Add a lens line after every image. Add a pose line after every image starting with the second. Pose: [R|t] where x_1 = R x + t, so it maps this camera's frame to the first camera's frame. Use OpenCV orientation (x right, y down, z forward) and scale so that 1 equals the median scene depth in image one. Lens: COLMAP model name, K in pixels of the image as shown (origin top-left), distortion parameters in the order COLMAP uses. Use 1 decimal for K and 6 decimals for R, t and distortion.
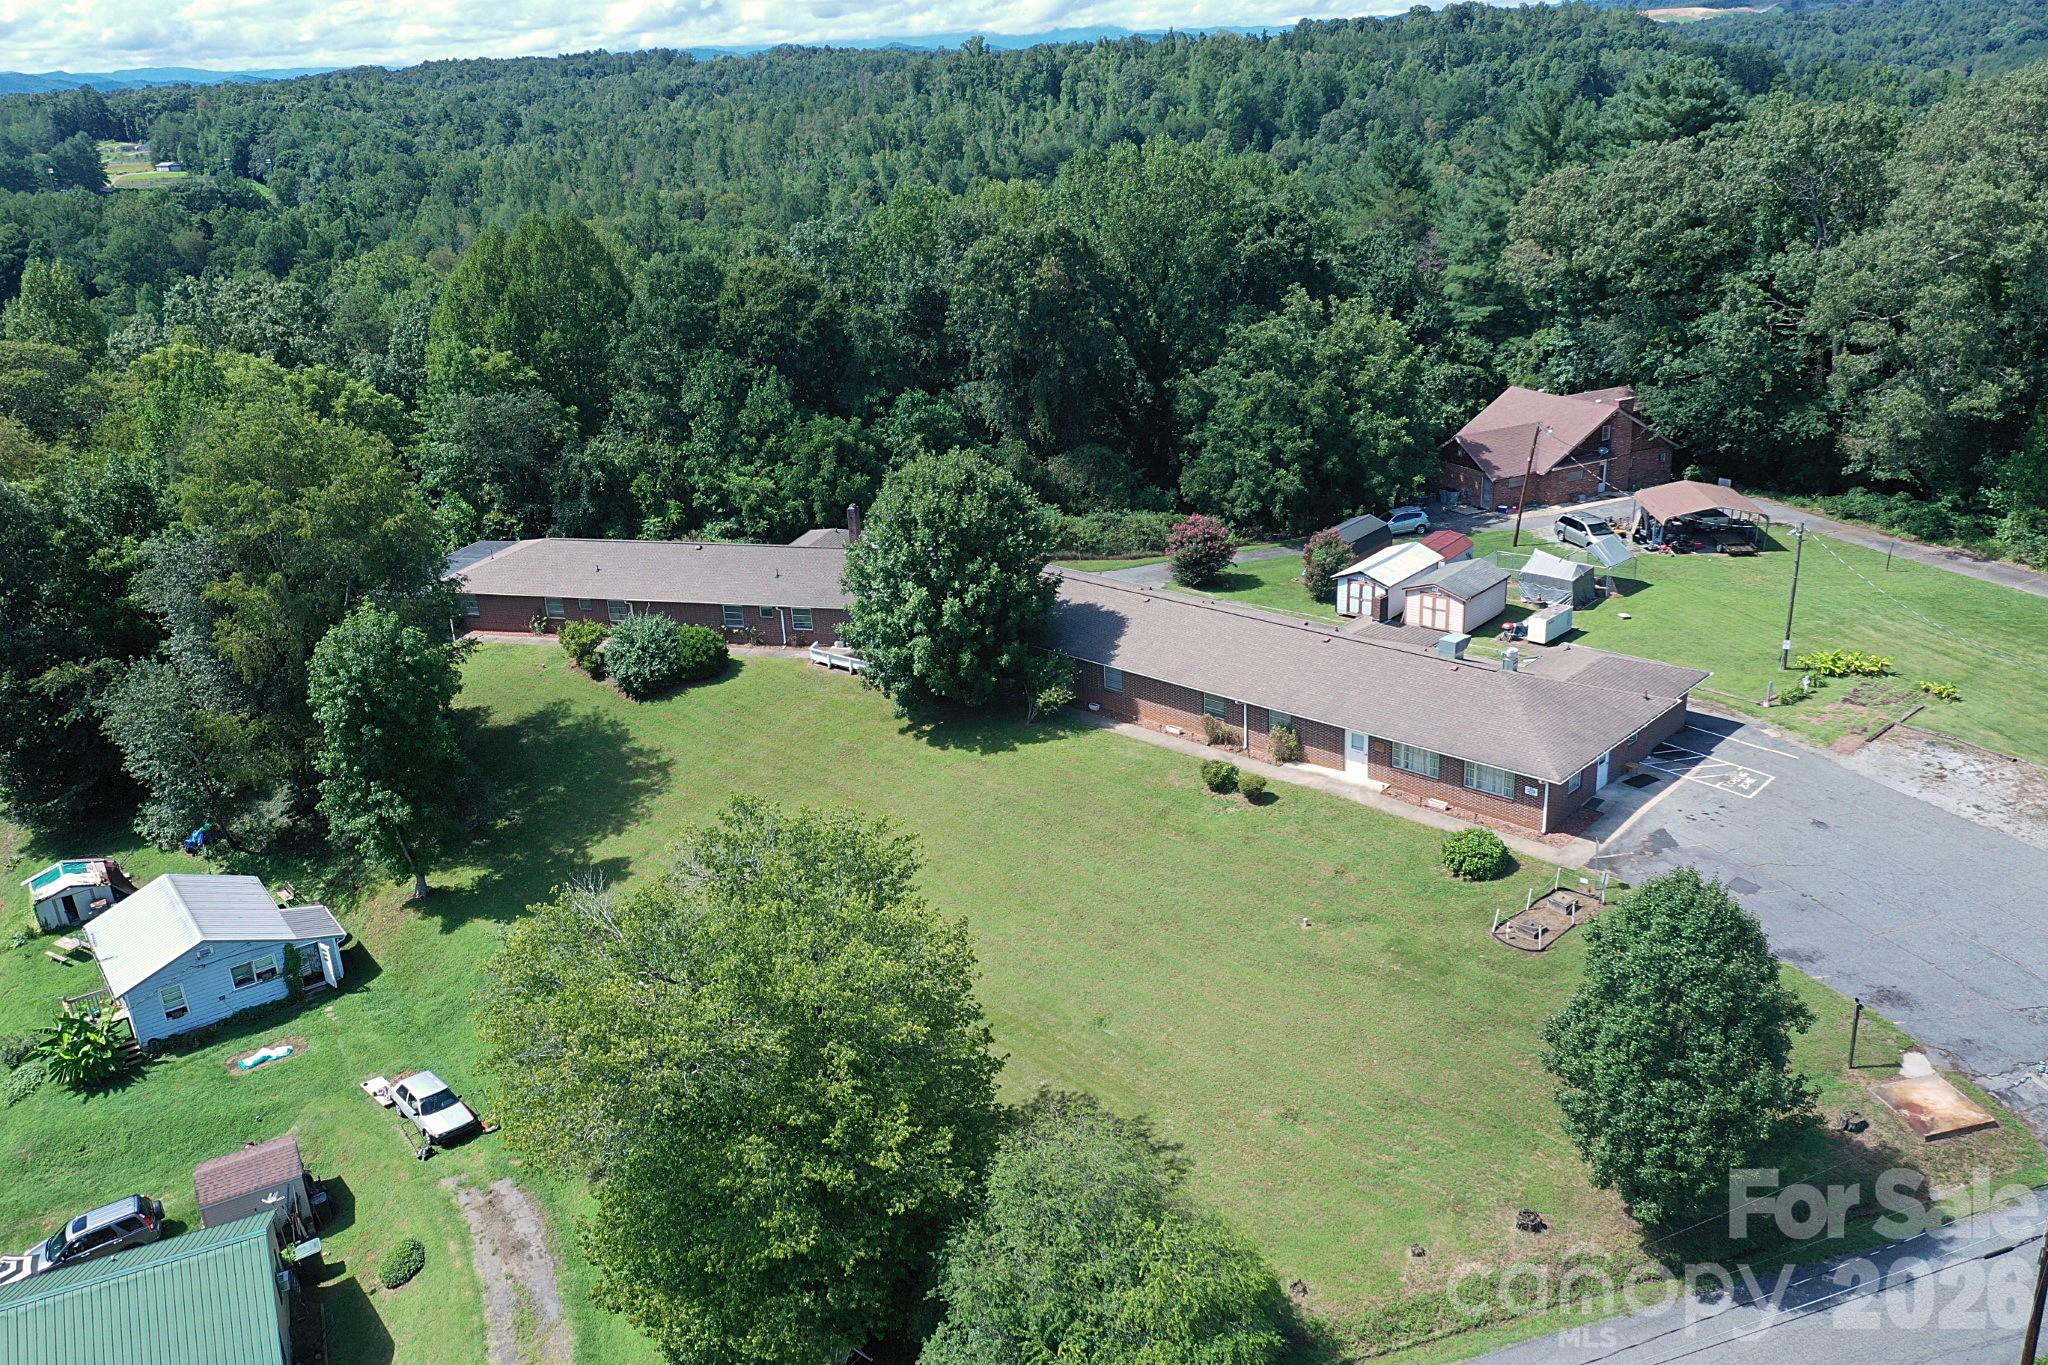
lens RADIAL K [[1622.2, 0, 1024.0], [0, 1622.2, 682.5], [0, 0, 1]] dist [0.011422, -0.001767]
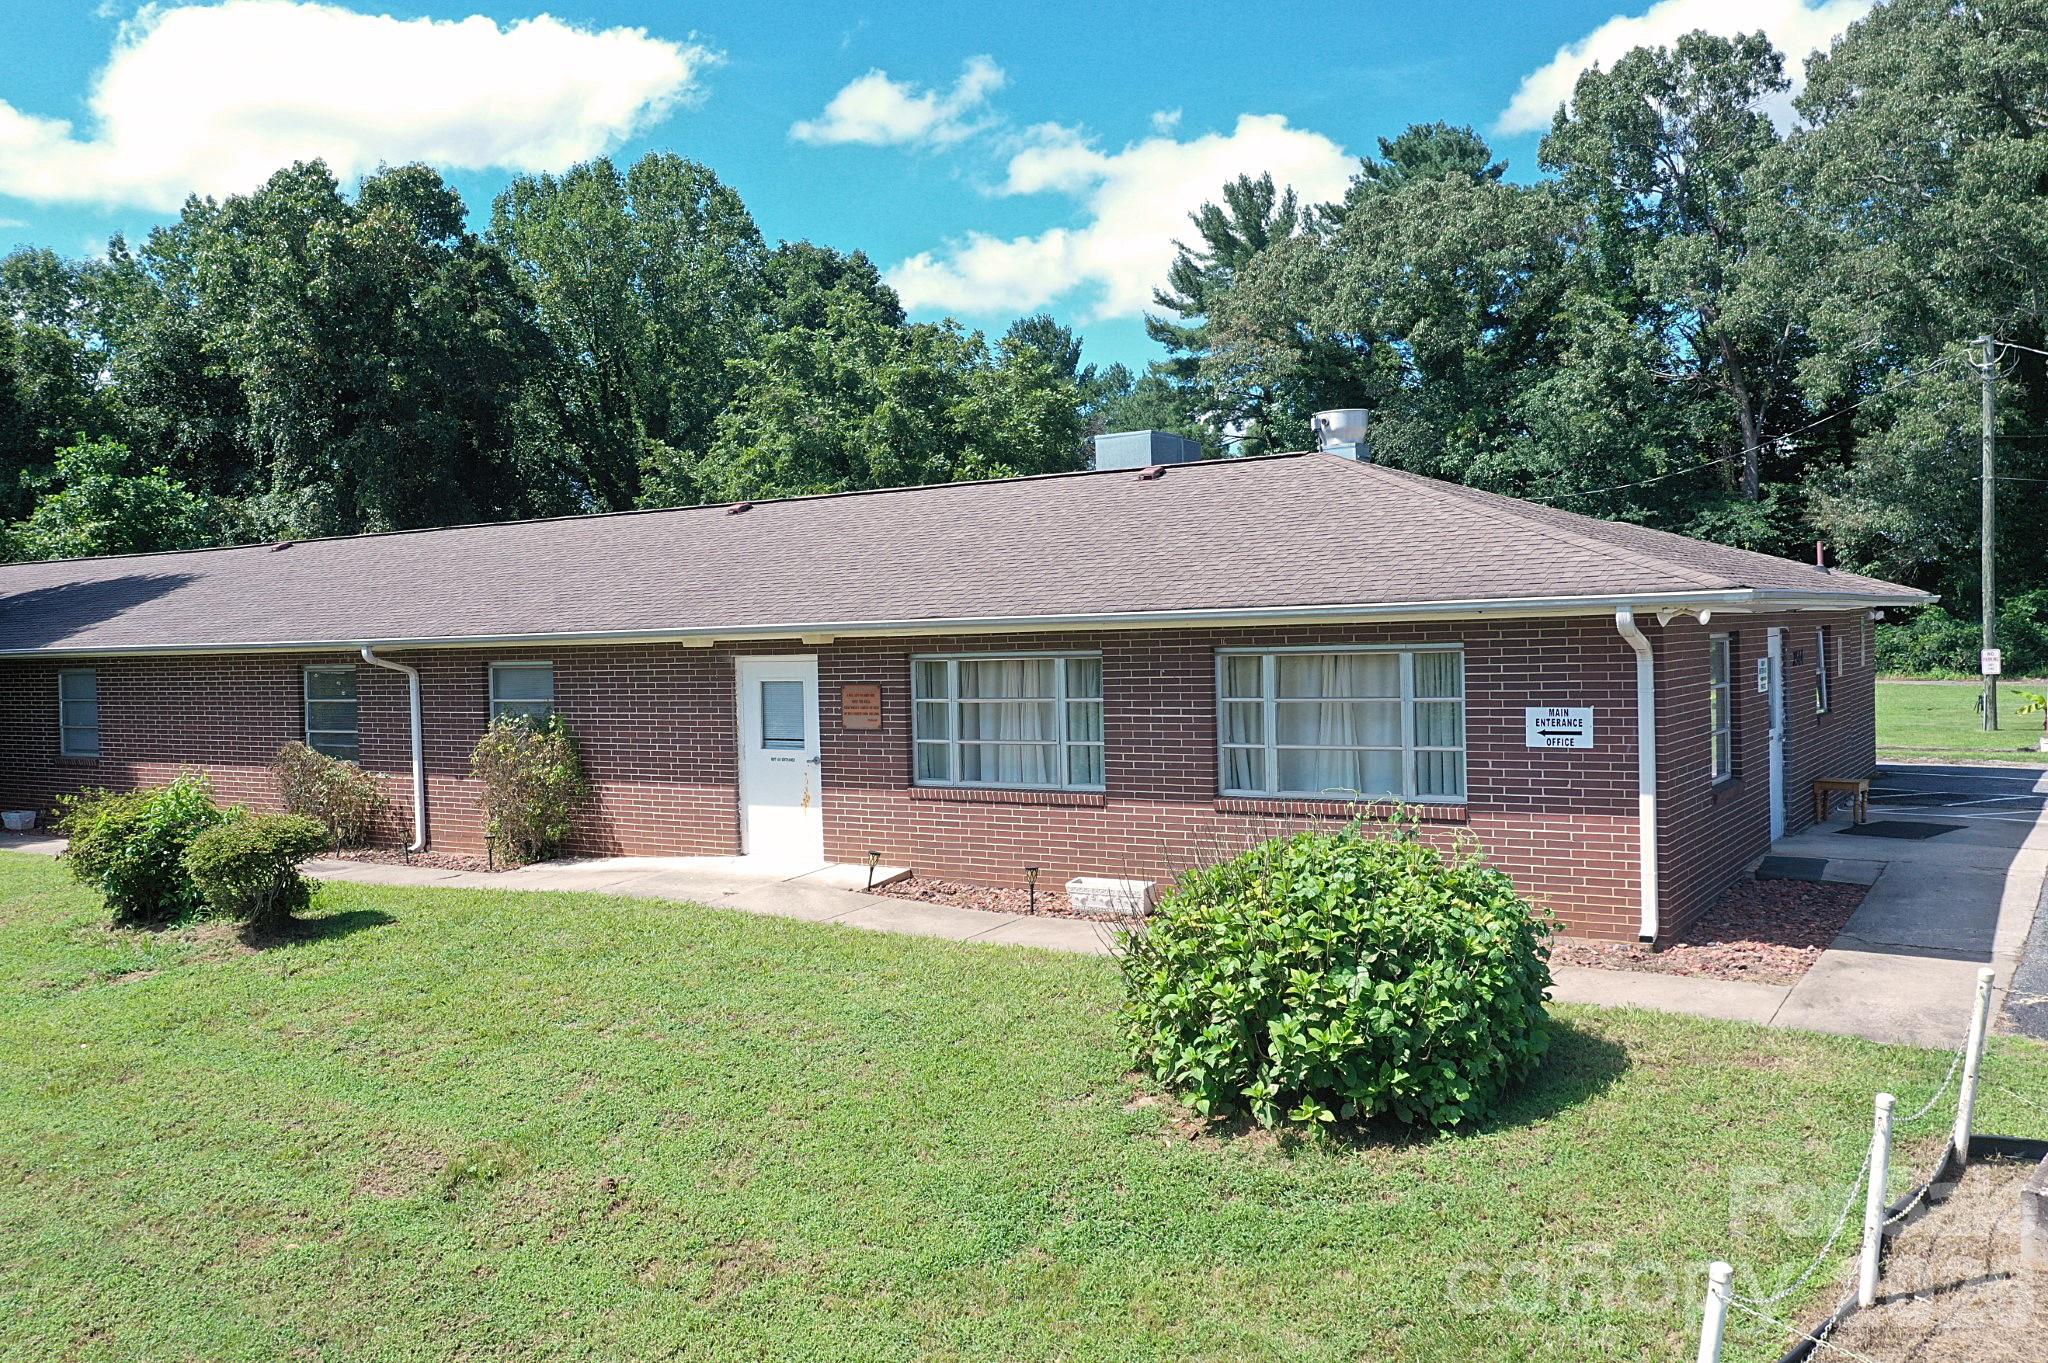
lens RADIAL K [[1652.8, 0, 1024.0], [0, 1652.8, 681.5], [0, 0, 1]] dist [0.014357, -0.004967]
pose [[0.985087, 0.019584, 0.170940, 0.184779], [0.039577, 0.941070, -0.335889, 0.108578], [-0.167444, 0.337645, 0.926260, 0.709443]]
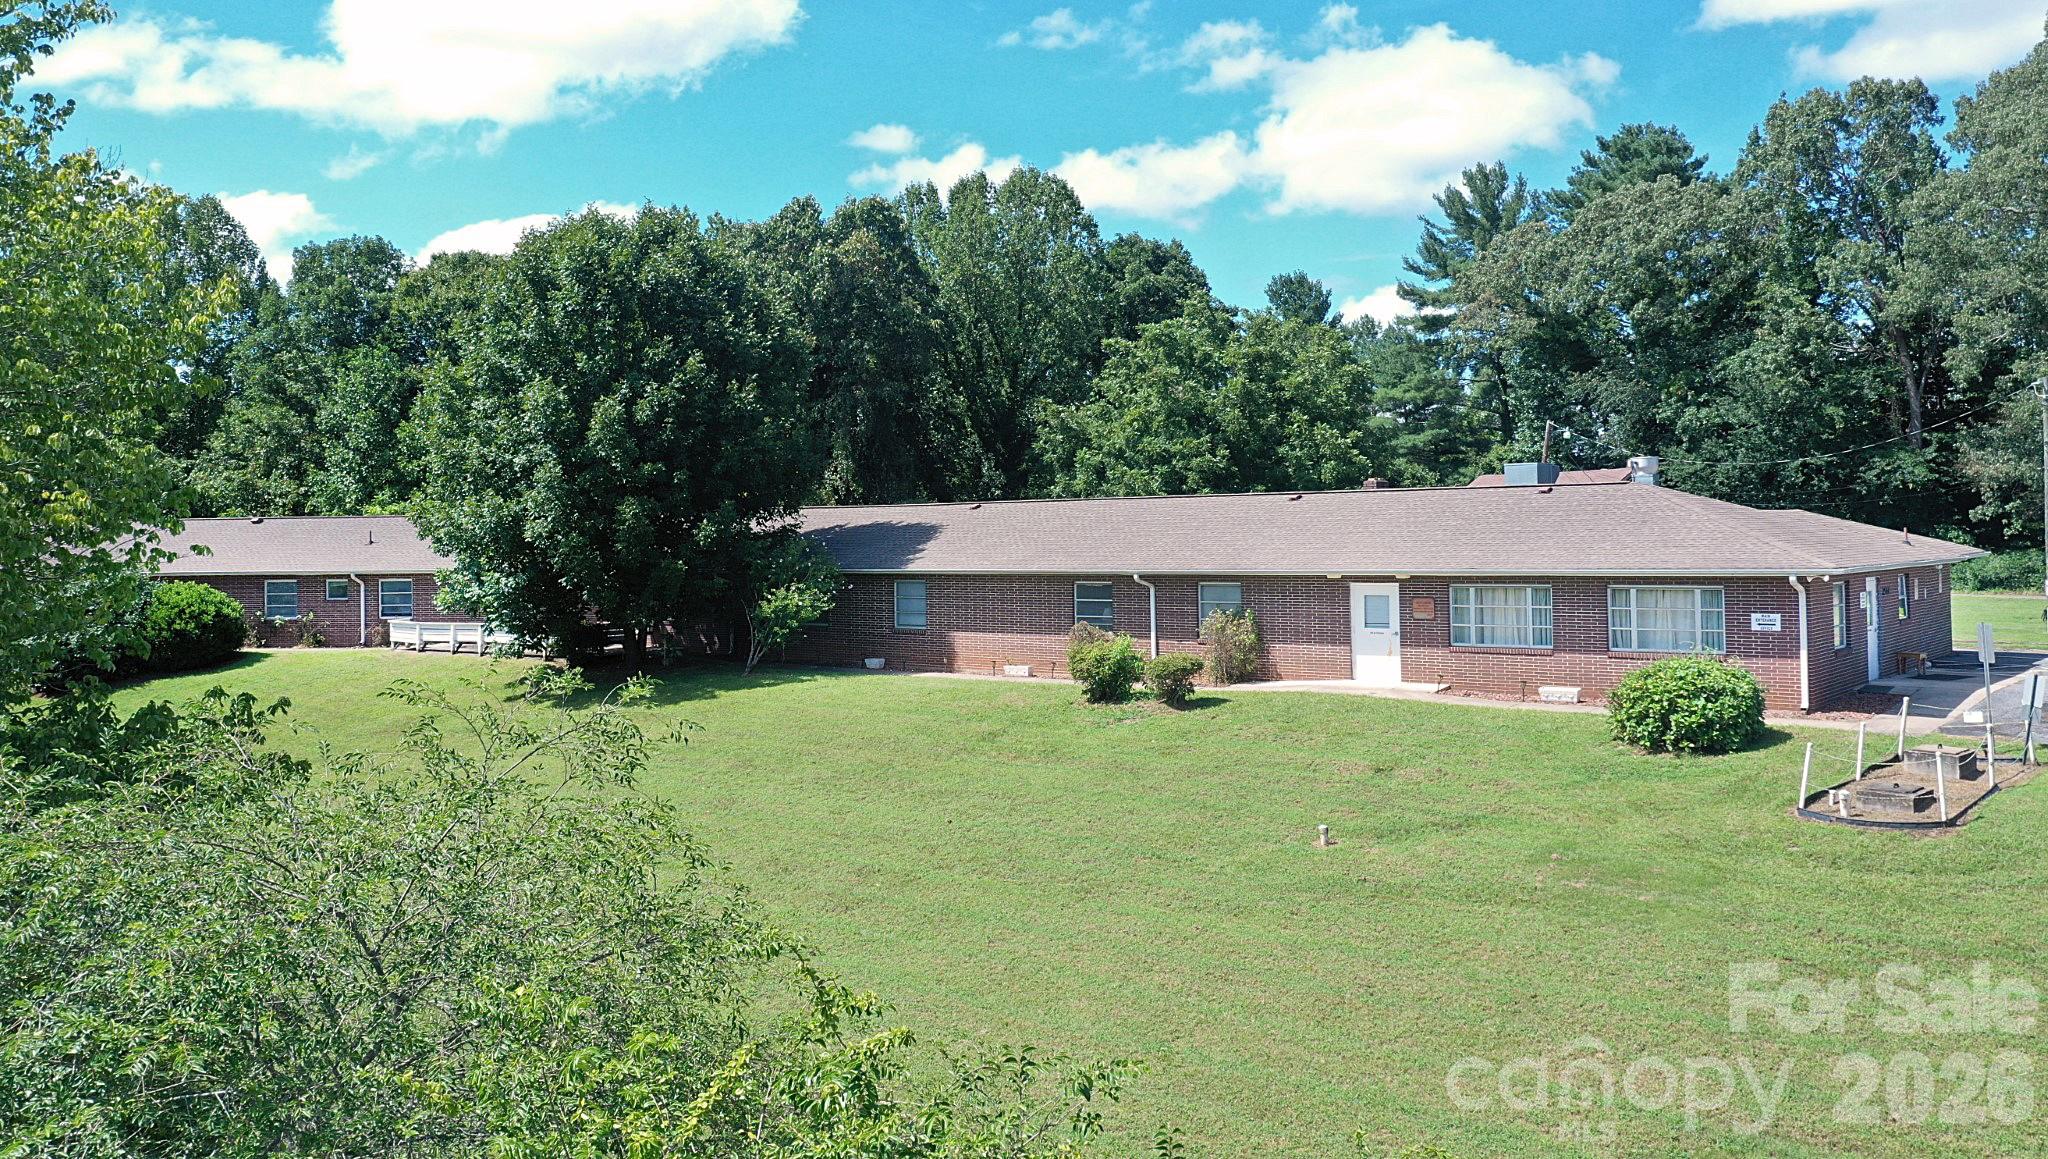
lens RADIAL K [[1677.4, 0, 1039.6], [0, 1677.4, 501.1], [0, 0, 1]] dist [0.006900, 0.020210]
pose [[0.995880, 0.035662, 0.083369, 0.052139], [-0.001399, 0.925350, -0.379112, 0.189030], [-0.090665, 0.377434, 0.921588, 0.478906]]
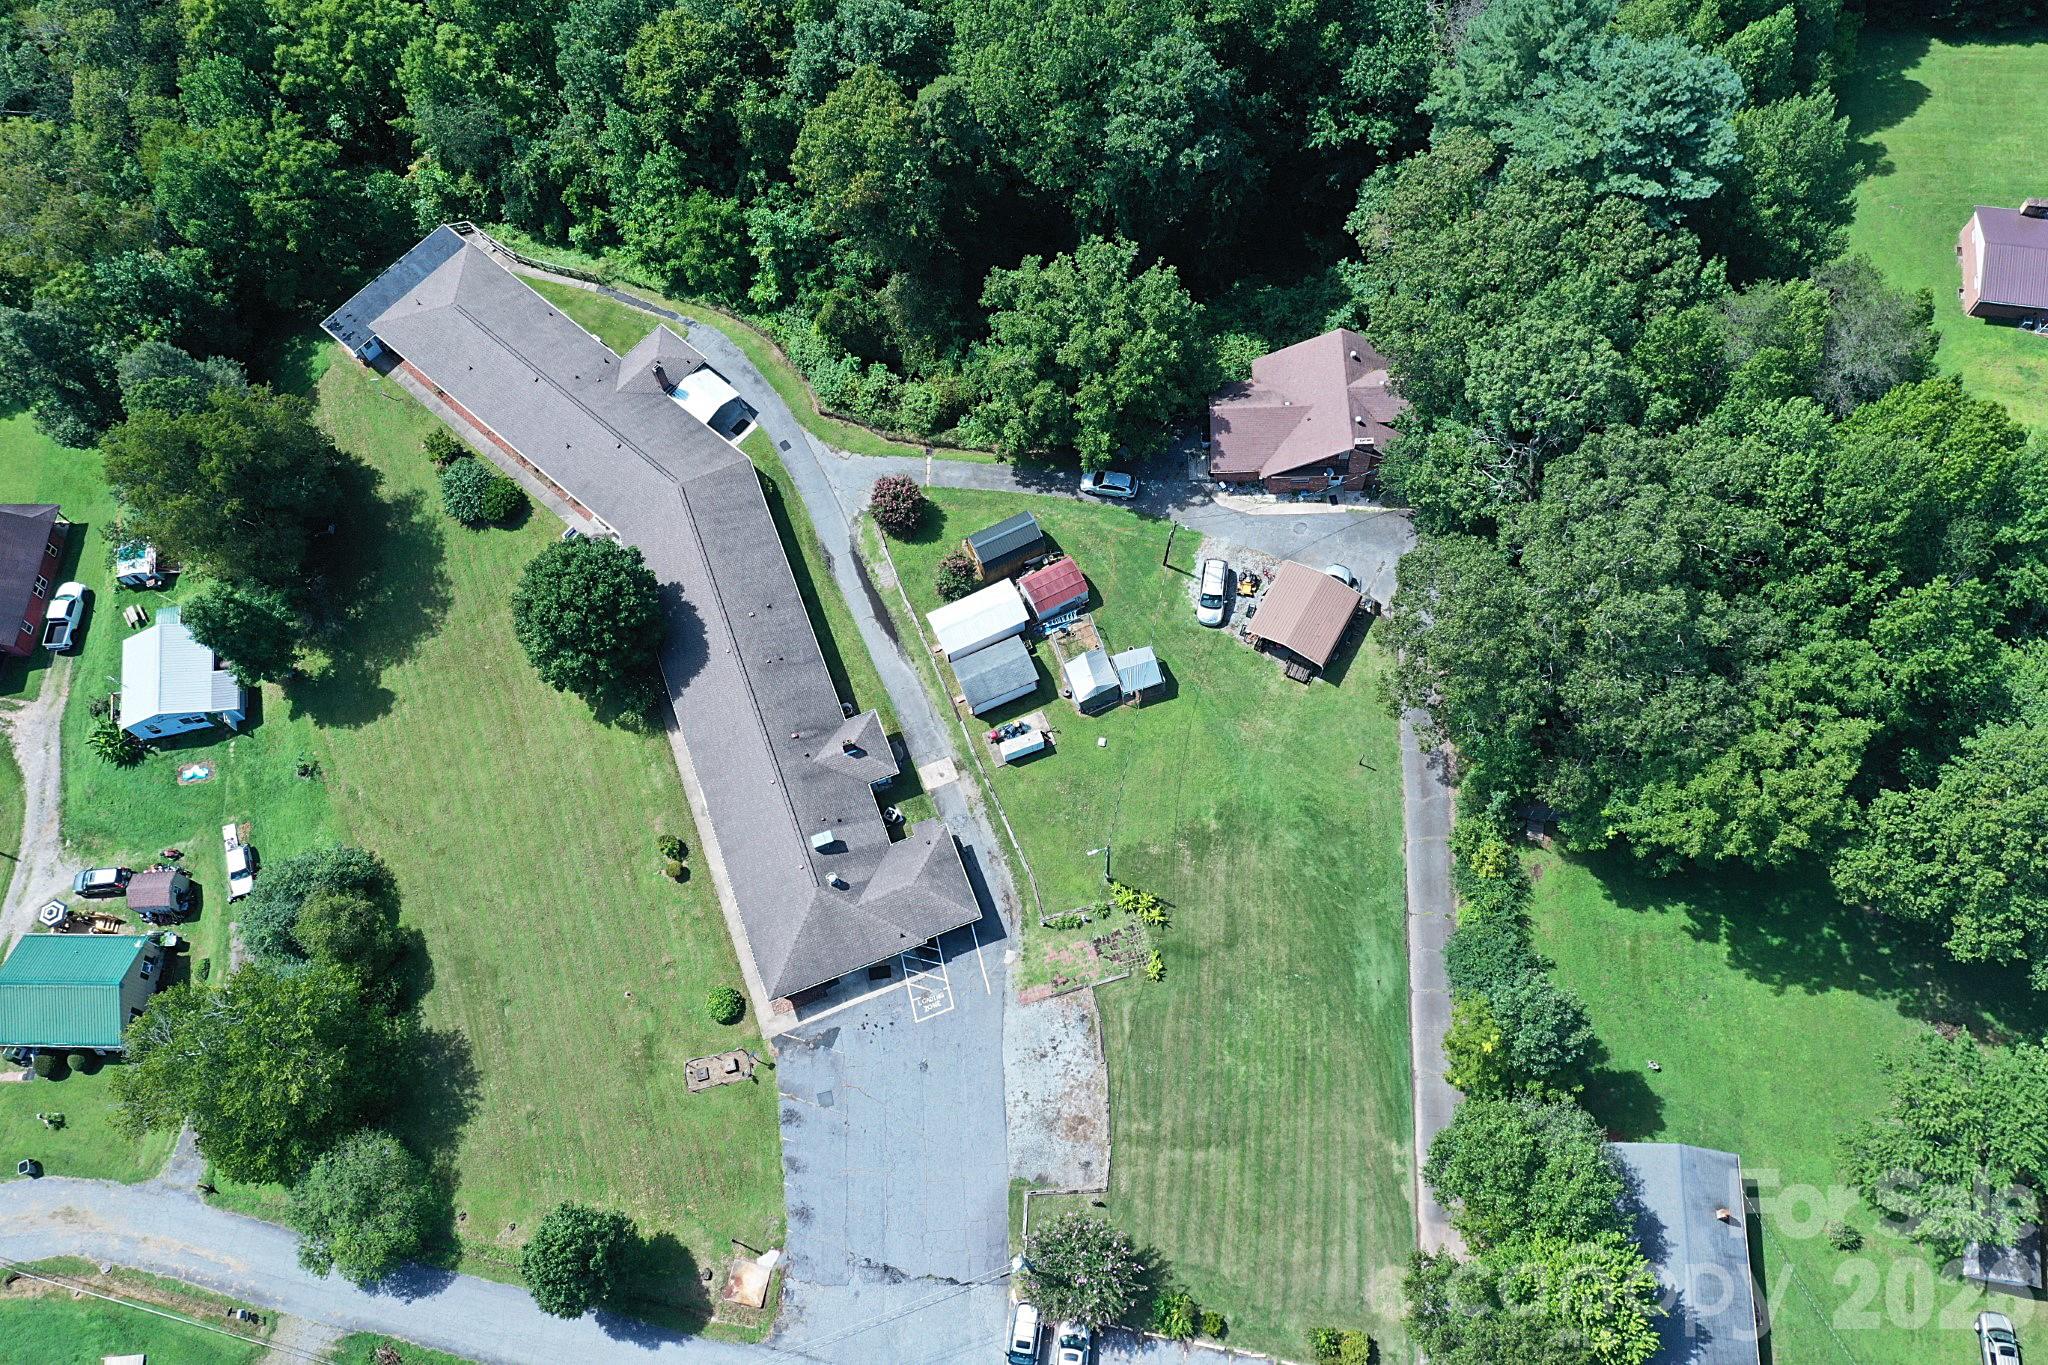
lens RADIAL K [[1652.8, 0, 1024.0], [0, 1652.8, 682.5], [0, 0, 1]] dist [0.014357, -0.004967]
pose [[0.900517, 0.396133, -0.179299, 0.621786], [-0.139480, 0.653722, 0.743769, -1.228521], [0.411843, -0.644768, 0.643941, 0.177206]]
